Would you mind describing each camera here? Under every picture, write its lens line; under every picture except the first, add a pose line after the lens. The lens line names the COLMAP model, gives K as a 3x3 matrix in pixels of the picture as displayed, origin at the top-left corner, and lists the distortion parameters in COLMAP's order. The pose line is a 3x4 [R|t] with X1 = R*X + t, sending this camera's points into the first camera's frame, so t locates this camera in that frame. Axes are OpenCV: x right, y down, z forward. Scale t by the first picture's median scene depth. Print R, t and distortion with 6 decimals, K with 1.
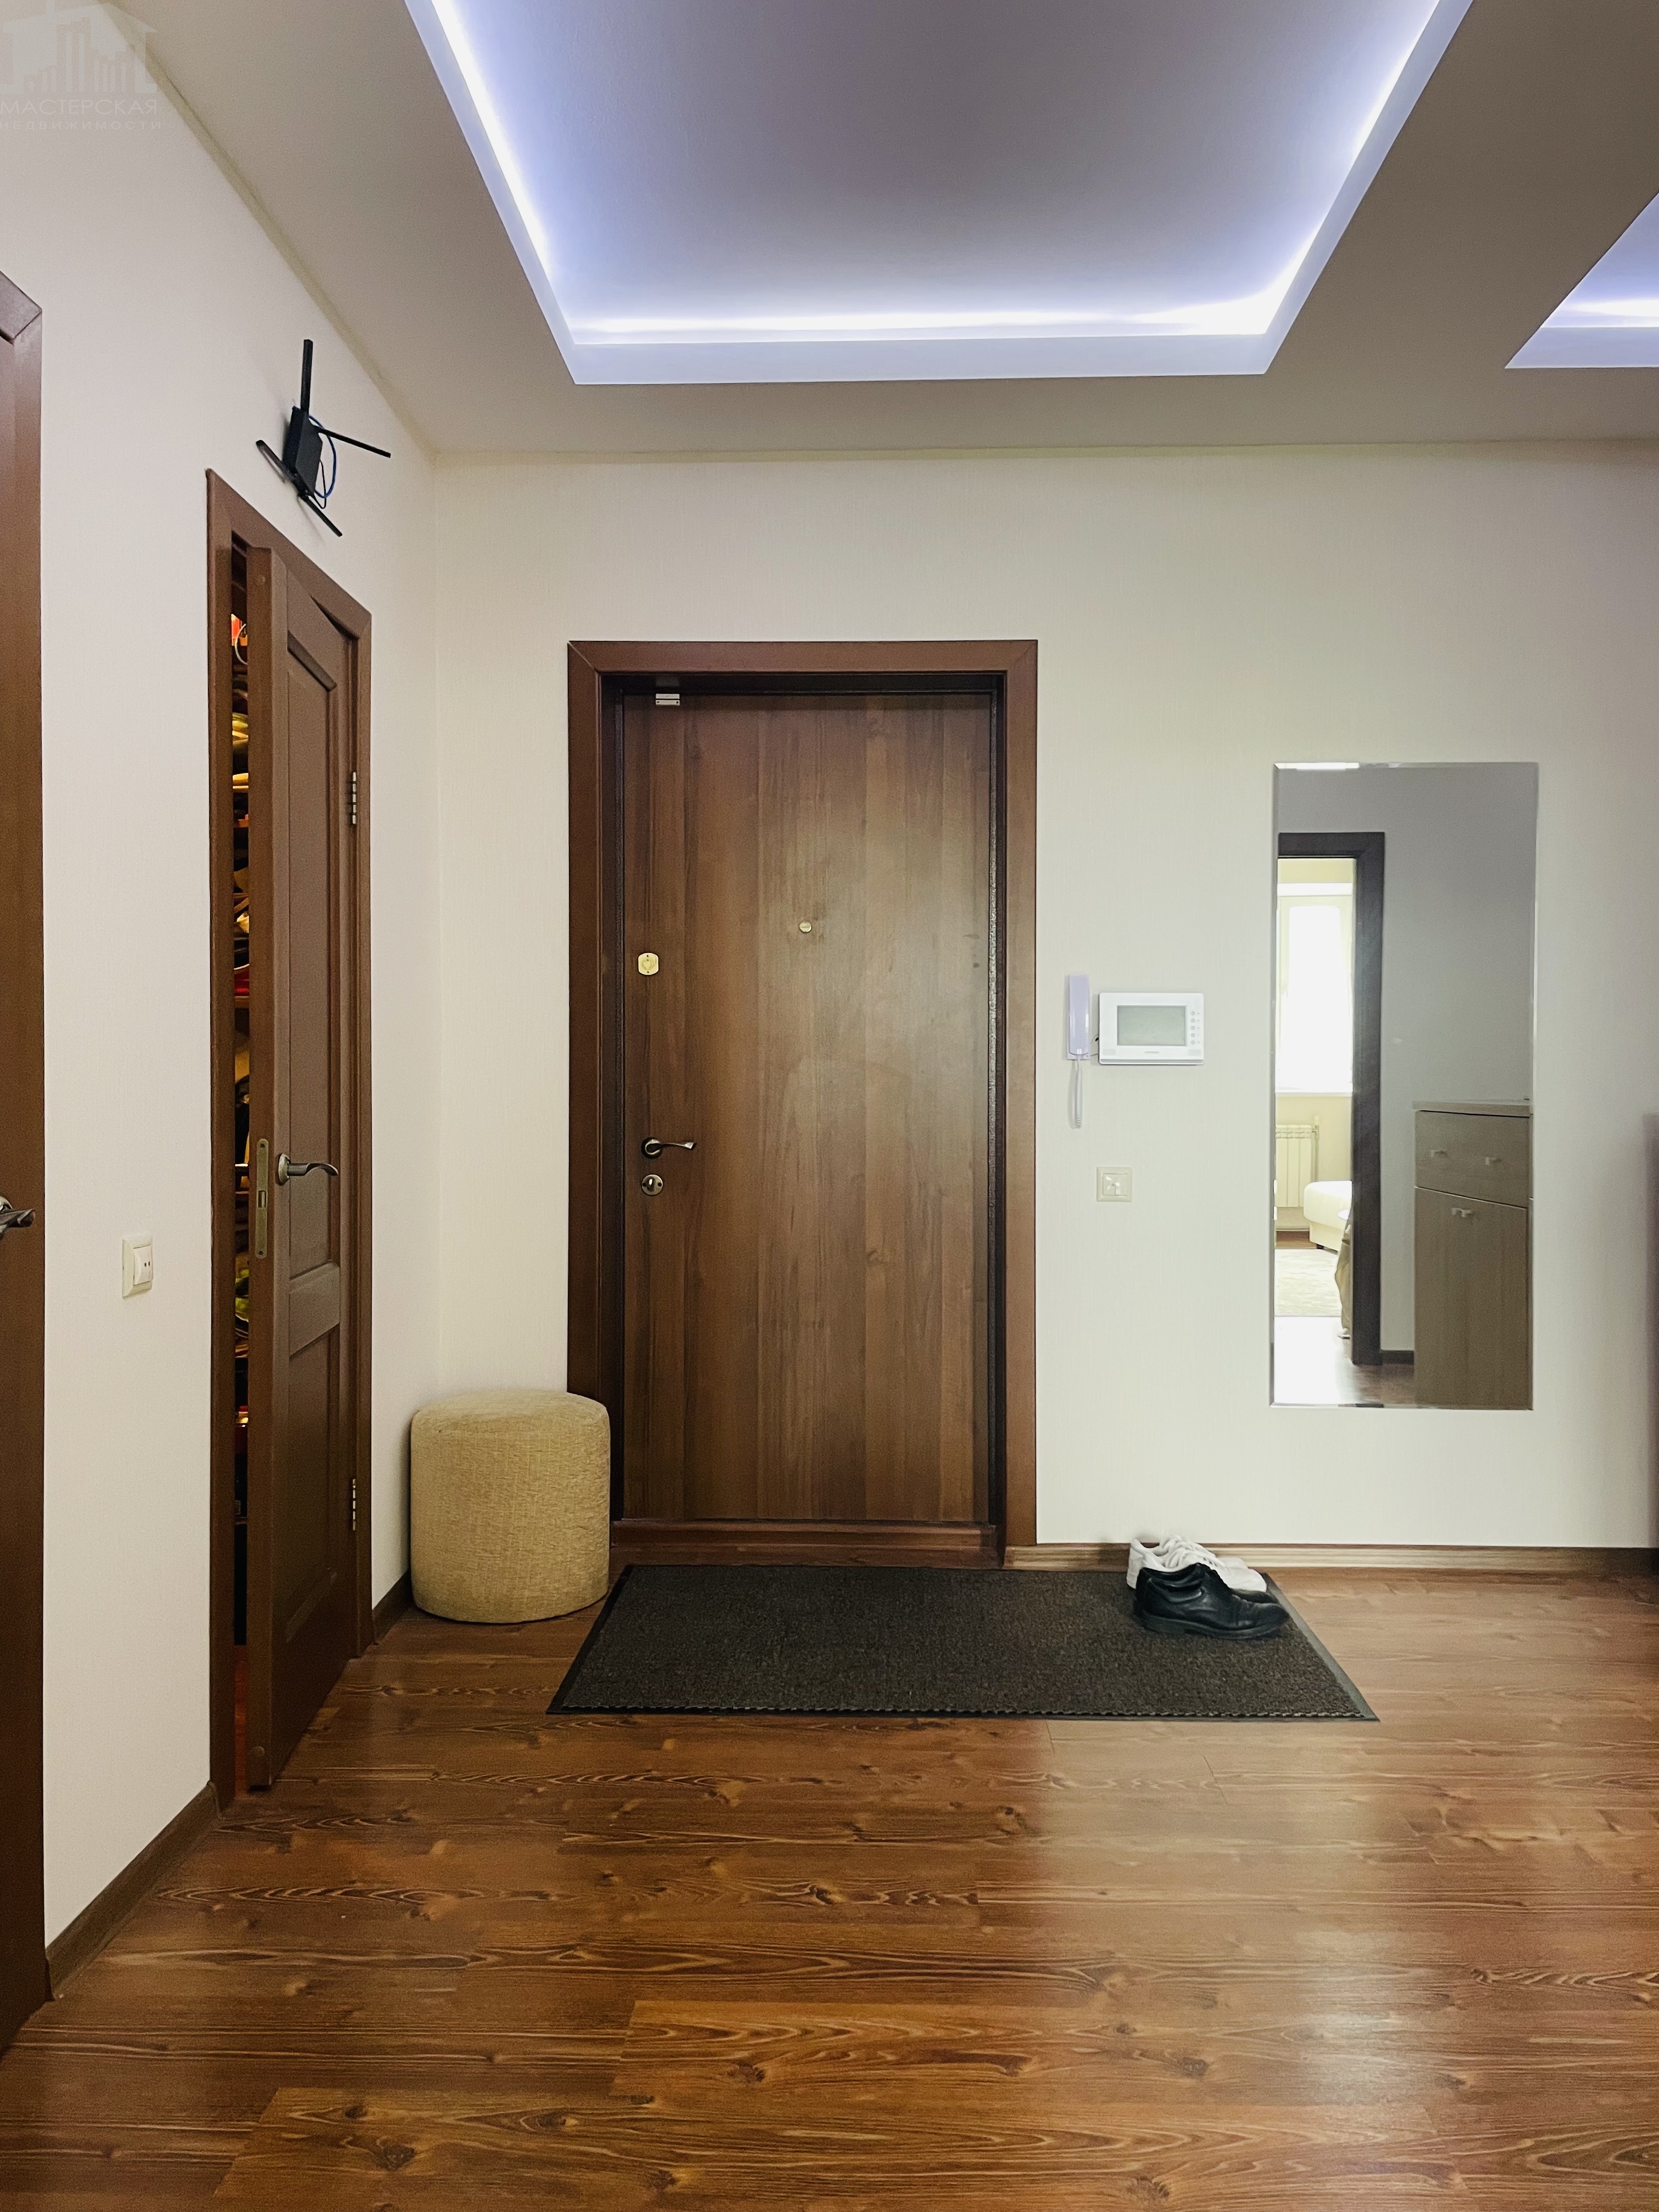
lens RADIAL K [[1673.0, 0, 820.3], [0, 1673.0, 1100.0], [0, 0, 1]] dist [0.077030, -0.097340]
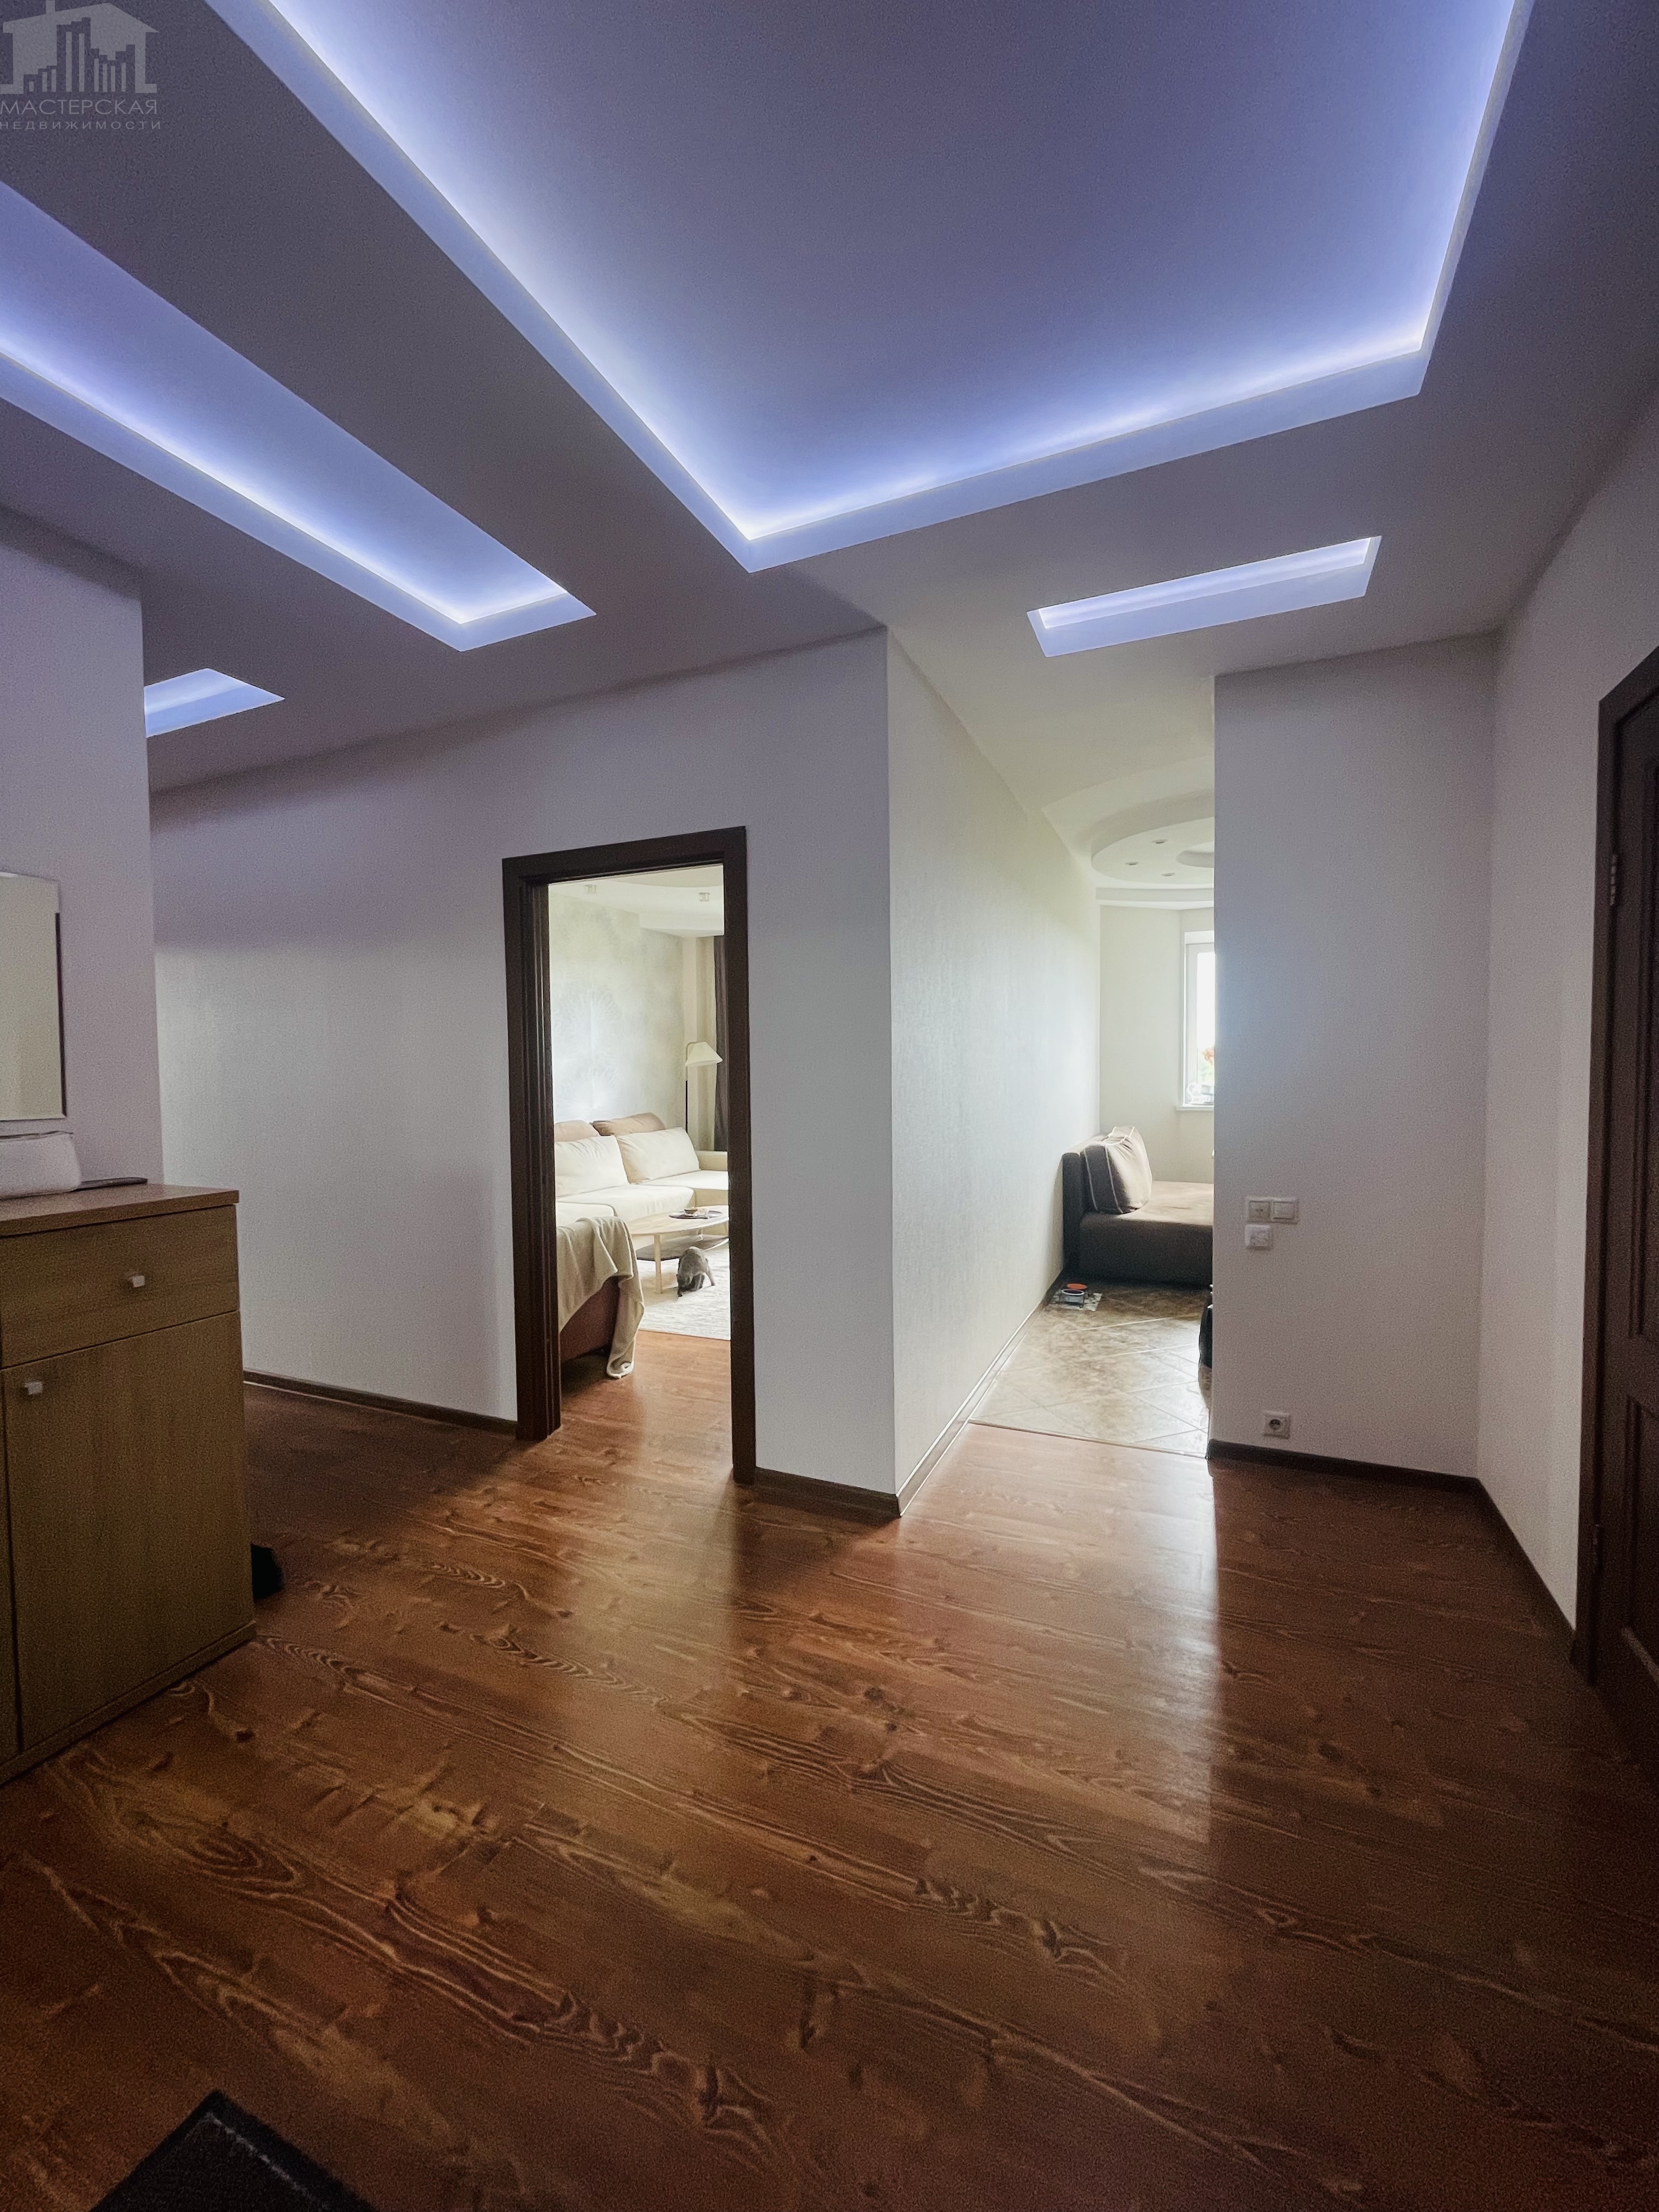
lens RADIAL K [[890.3, 0, 825.4], [0, 890.3, 1104.5], [0, 0, 1]] dist [-0.002406, 0.000205]
pose [[-0.927294, -0.004177, 0.374312, -0.051402], [0.014480, 0.998789, 0.047019, -0.066497], [-0.374055, 0.049021, -0.926110, 1.043980]]
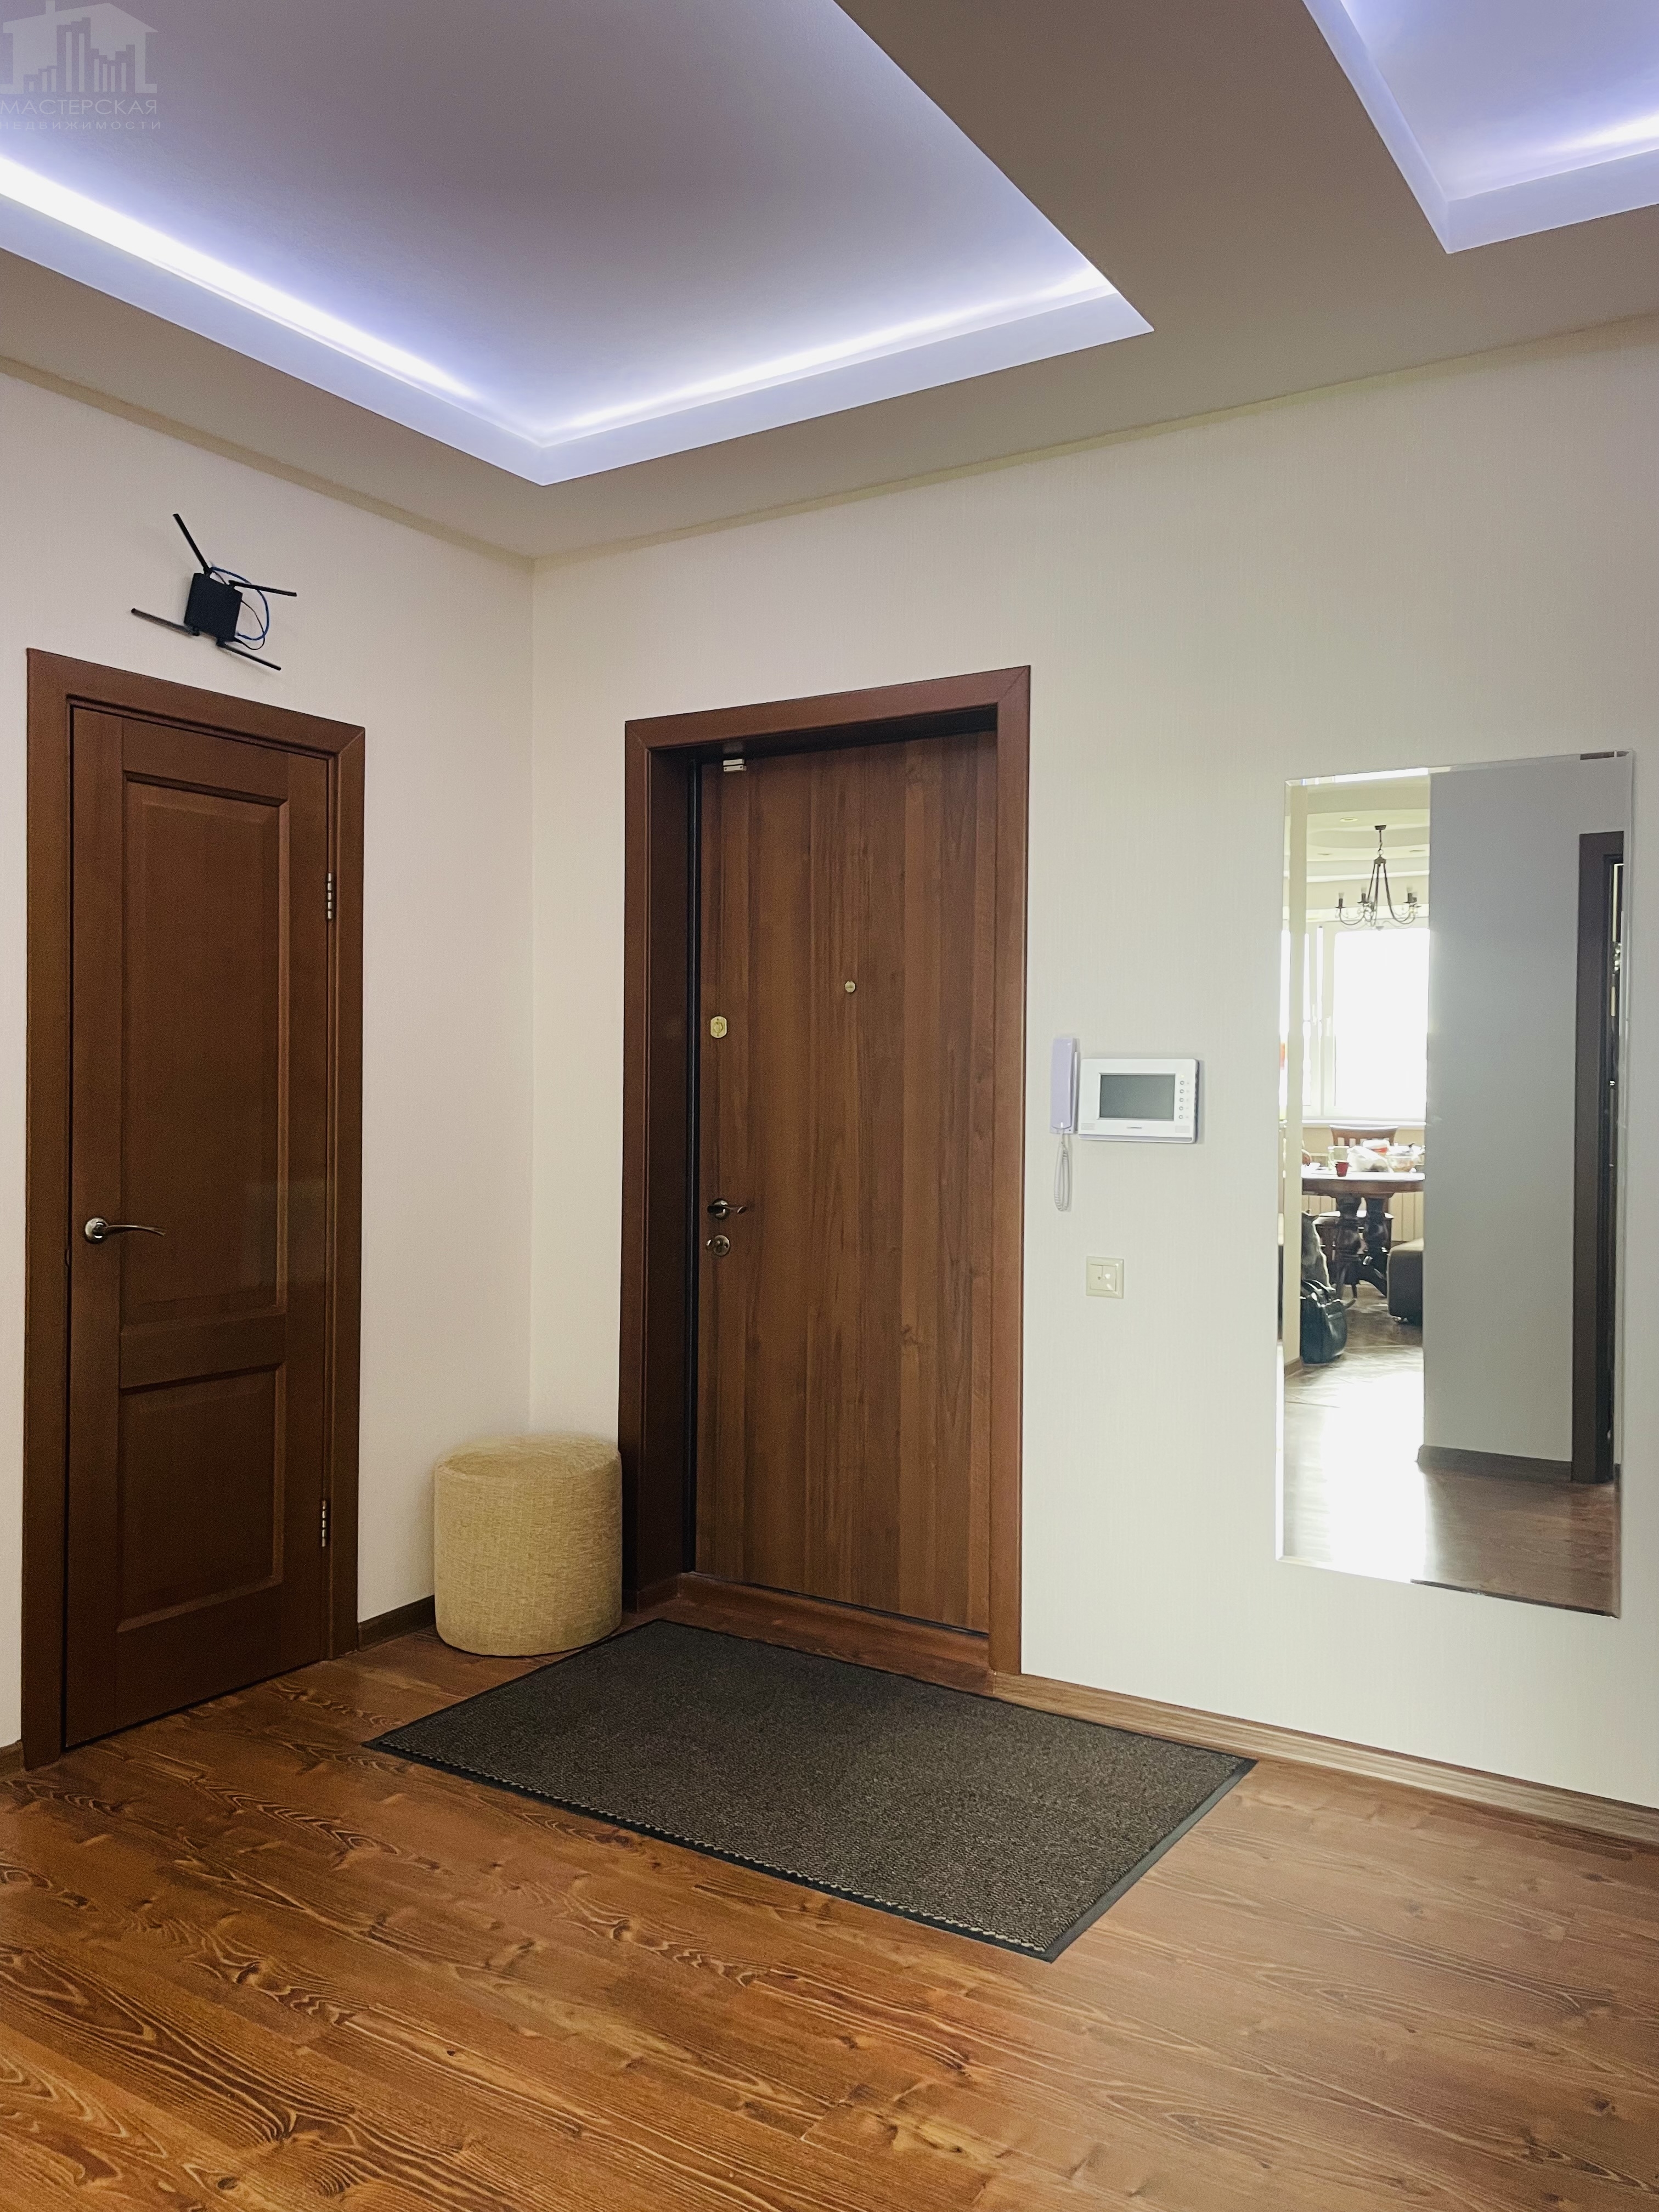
lens RADIAL K [[1673.0, 0, 840.7], [0, 1673.0, 1096.9], [0, 0, 1]] dist [0.077030, -0.097340]
pose [[0.855677, 0.011150, -0.517390, 0.561500], [-0.013301, 0.999911, -0.000449, -0.045753], [0.517339, 0.007266, 0.855750, 0.198776]]
